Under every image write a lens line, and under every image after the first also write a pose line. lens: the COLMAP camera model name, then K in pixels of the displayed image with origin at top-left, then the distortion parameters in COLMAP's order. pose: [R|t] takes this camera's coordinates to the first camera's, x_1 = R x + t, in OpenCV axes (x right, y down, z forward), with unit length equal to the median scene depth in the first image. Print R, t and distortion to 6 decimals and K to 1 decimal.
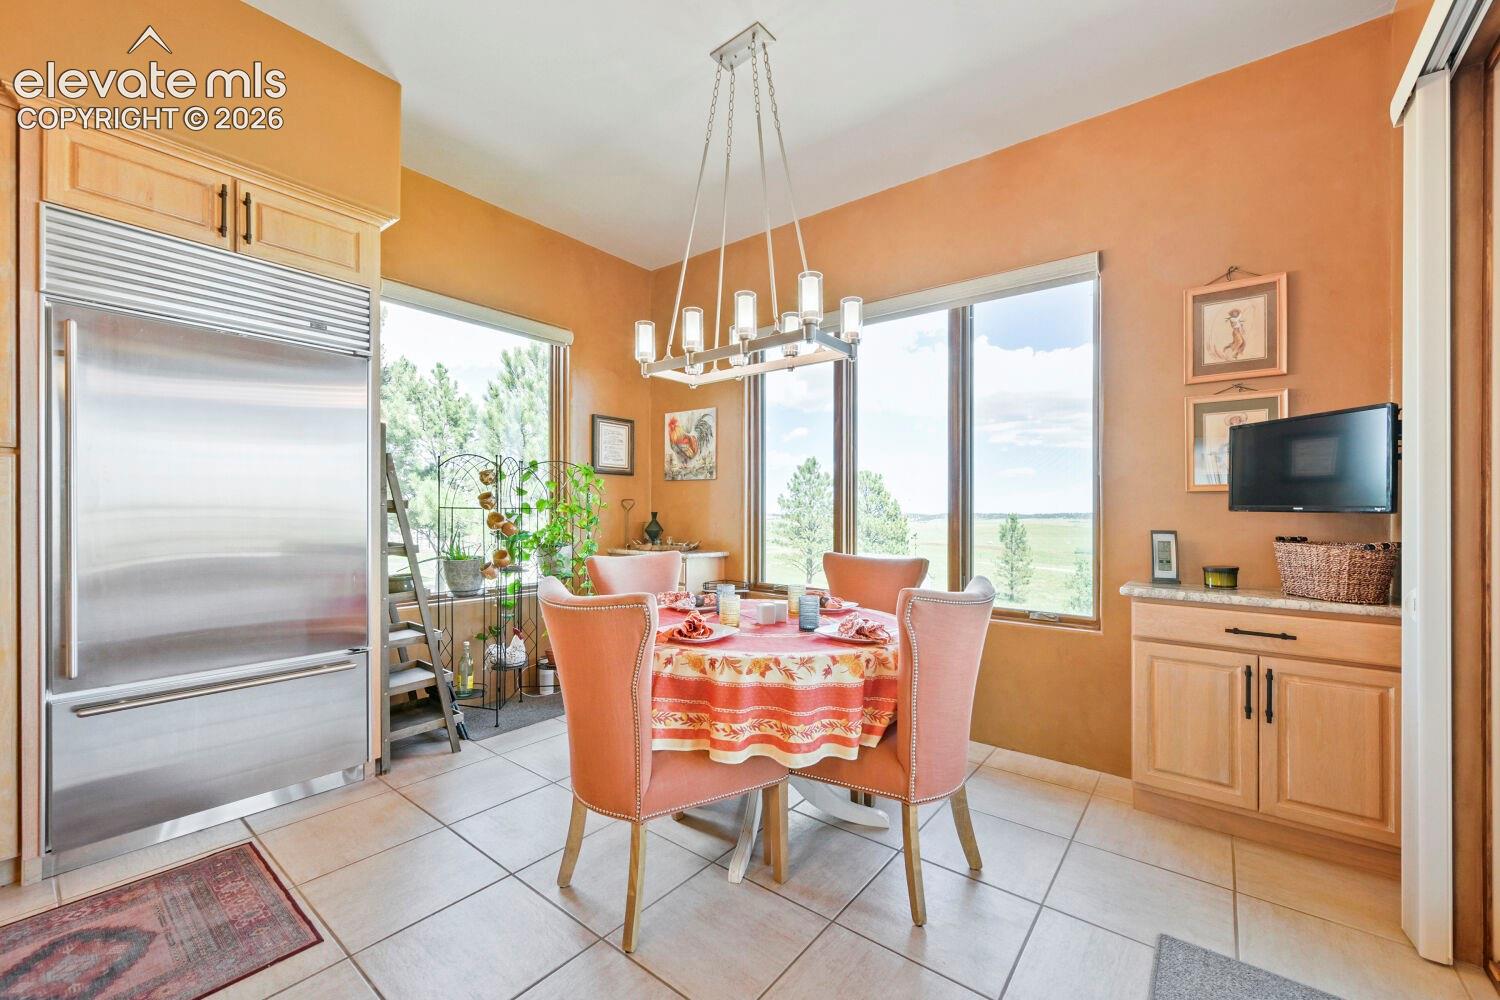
lens RADIAL K [[596.3, 0, 747.0], [0, 596.3, 517.8], [0, 0, 1]] dist [0.002807, 0.000604]
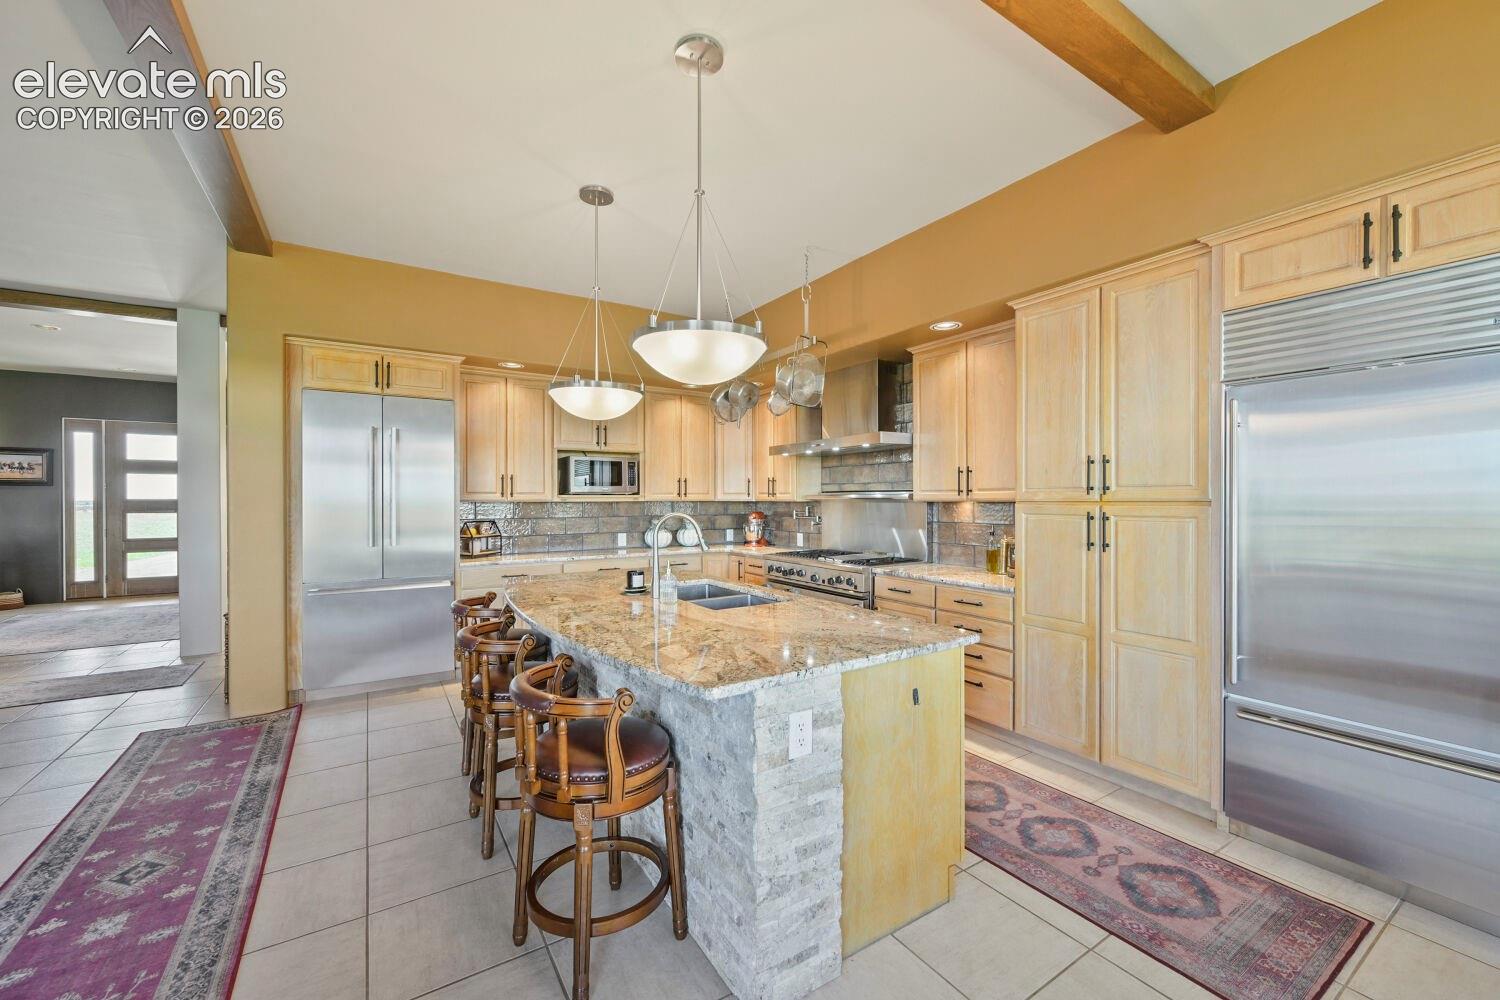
lens RADIAL K [[596.3, 0, 753.7], [0, 596.3, 498.2], [0, 0, 1]] dist [0.002807, 0.000604]
pose [[-0.321271, -0.013019, -0.946898, 0.420396], [-0.014360, 0.999858, -0.008874, -0.098901], [0.946878, 0.010746, -0.321412, 0.484724]]
